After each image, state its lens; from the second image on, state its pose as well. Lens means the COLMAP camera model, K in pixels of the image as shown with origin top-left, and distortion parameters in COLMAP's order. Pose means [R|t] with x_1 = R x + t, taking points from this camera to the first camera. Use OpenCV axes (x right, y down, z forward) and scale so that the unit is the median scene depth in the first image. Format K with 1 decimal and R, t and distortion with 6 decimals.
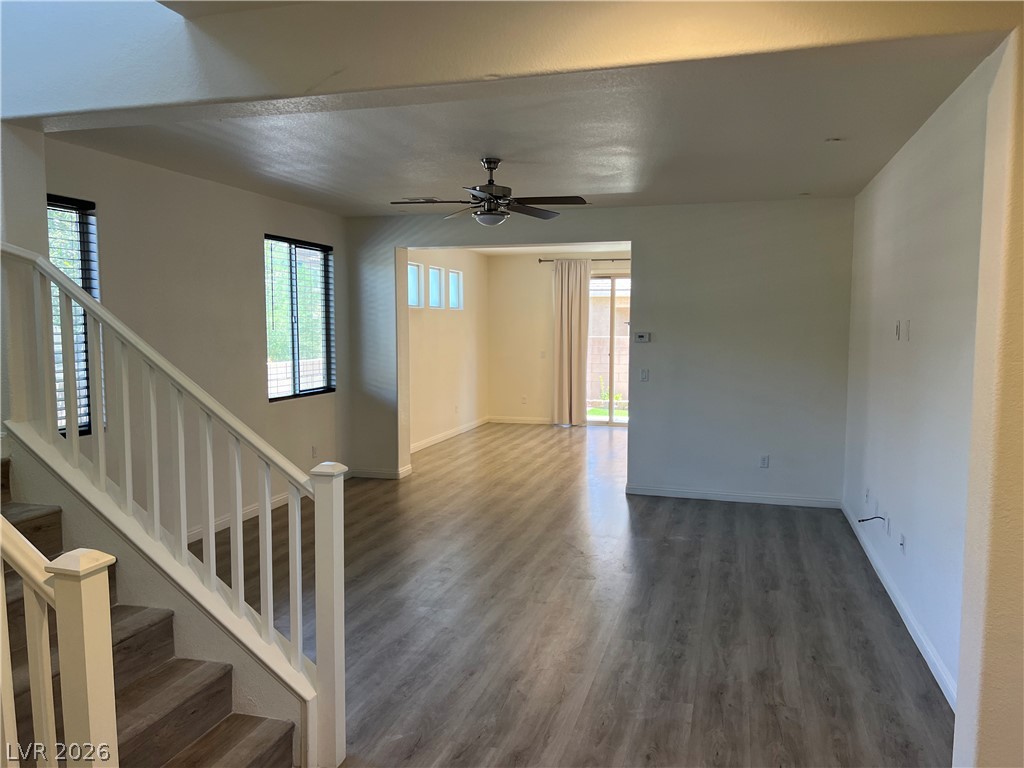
lens RADIAL K [[774.6, 0, 507.4], [0, 774.6, 387.4], [0, 0, 1]] dist [0.064044, -0.076835]
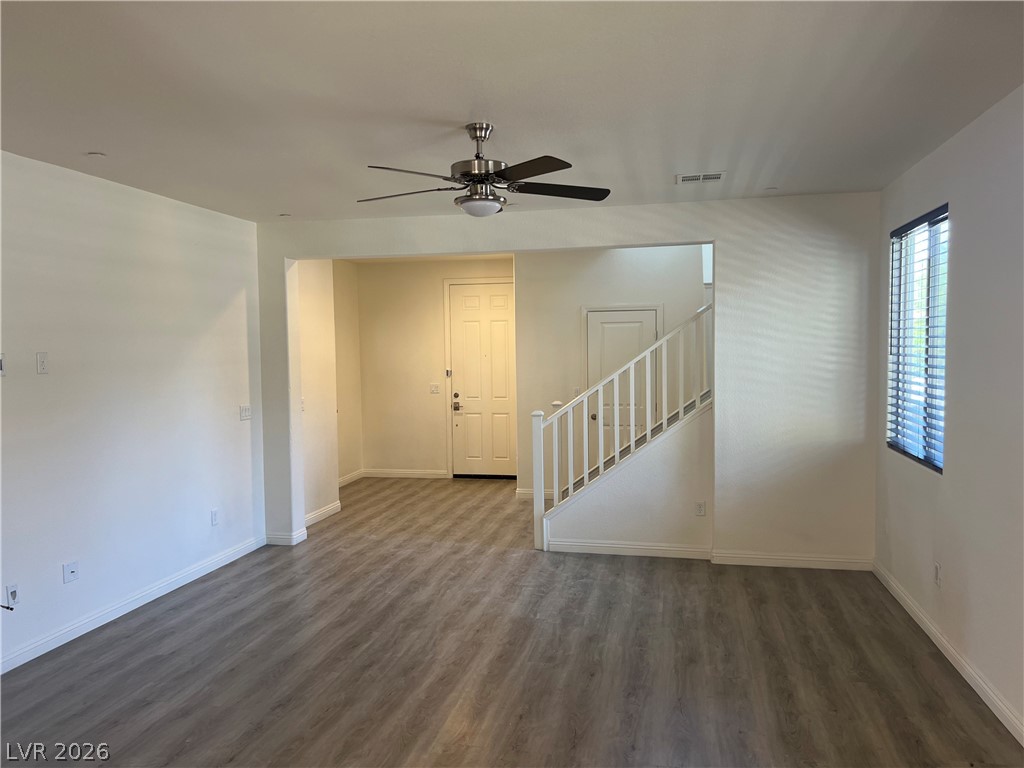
lens RADIAL K [[774.6, 0, 507.4], [0, 774.6, 387.4], [0, 0, 1]] dist [0.064044, -0.076835]
pose [[-0.997322, 0.015720, -0.071428, 0.010408], [0.005684, 0.990333, 0.138595, -0.194837], [0.072916, 0.137818, -0.987770, 2.235333]]
